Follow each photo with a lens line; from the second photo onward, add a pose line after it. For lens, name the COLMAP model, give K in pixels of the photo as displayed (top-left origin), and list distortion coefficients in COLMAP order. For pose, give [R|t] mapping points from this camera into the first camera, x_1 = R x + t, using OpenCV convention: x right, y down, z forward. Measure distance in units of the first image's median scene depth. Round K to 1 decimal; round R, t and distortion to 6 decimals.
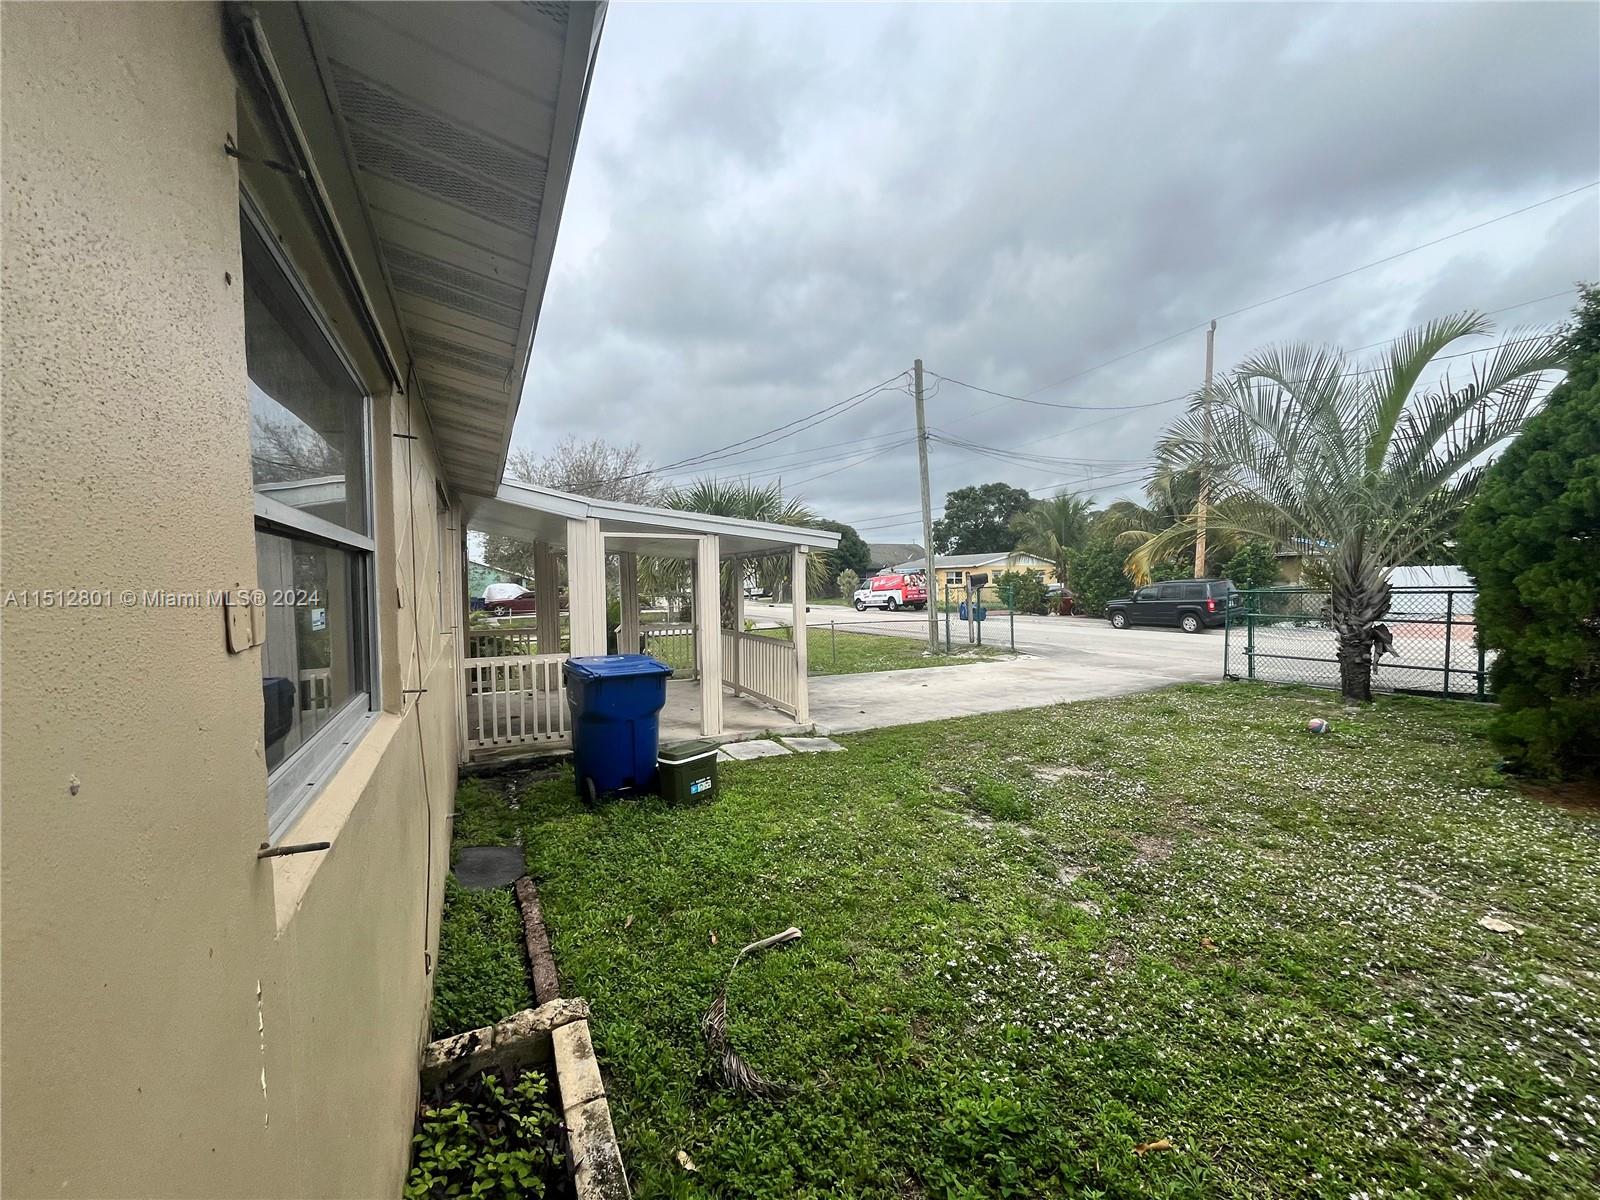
lens RADIAL K [[648.4, 0, 803.0], [0, 648.4, 605.9], [0, 0, 1]] dist [-0.003182, 0.000333]
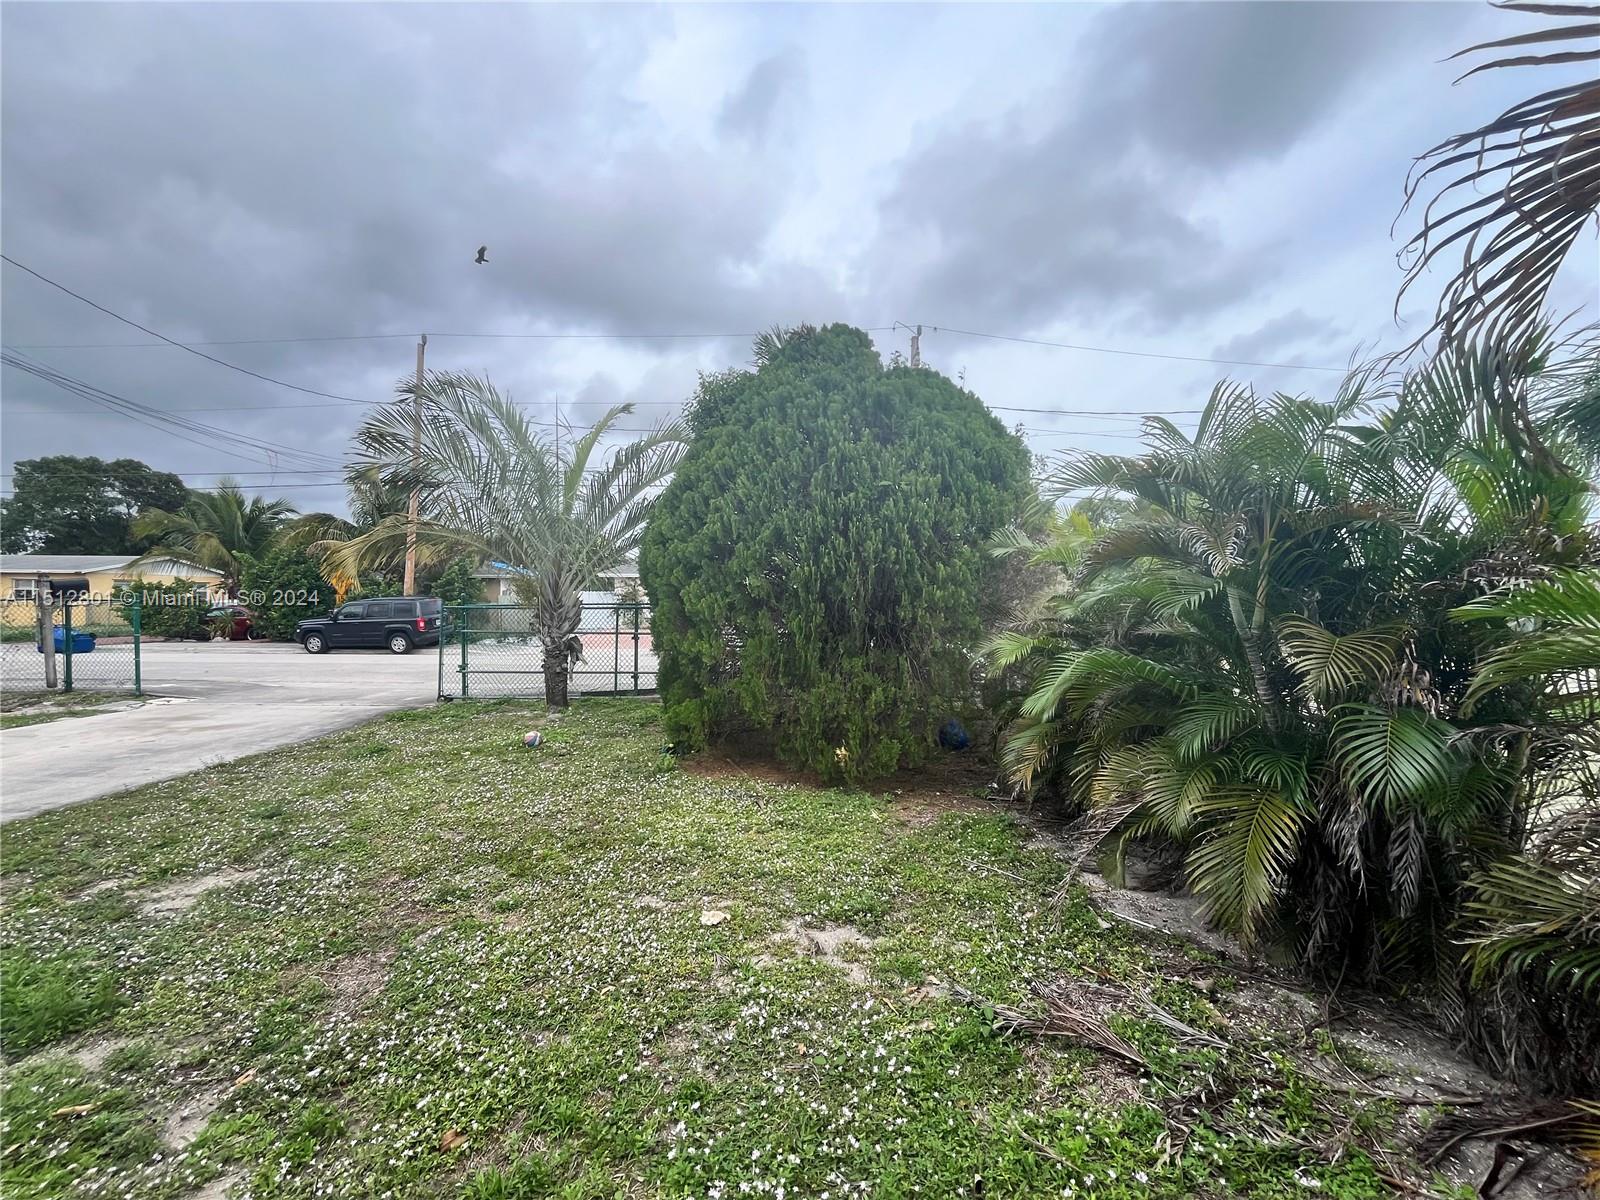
lens RADIAL K [[648.4, 0, 801.3], [0, 648.4, 601.4], [0, 0, 1]] dist [-0.003182, 0.000333]
pose [[0.456365, 0.017241, 0.889626, 0.072735], [0.017445, 0.999447, -0.028318, 0.006903], [-0.889622, 0.028442, 0.455811, 0.136066]]
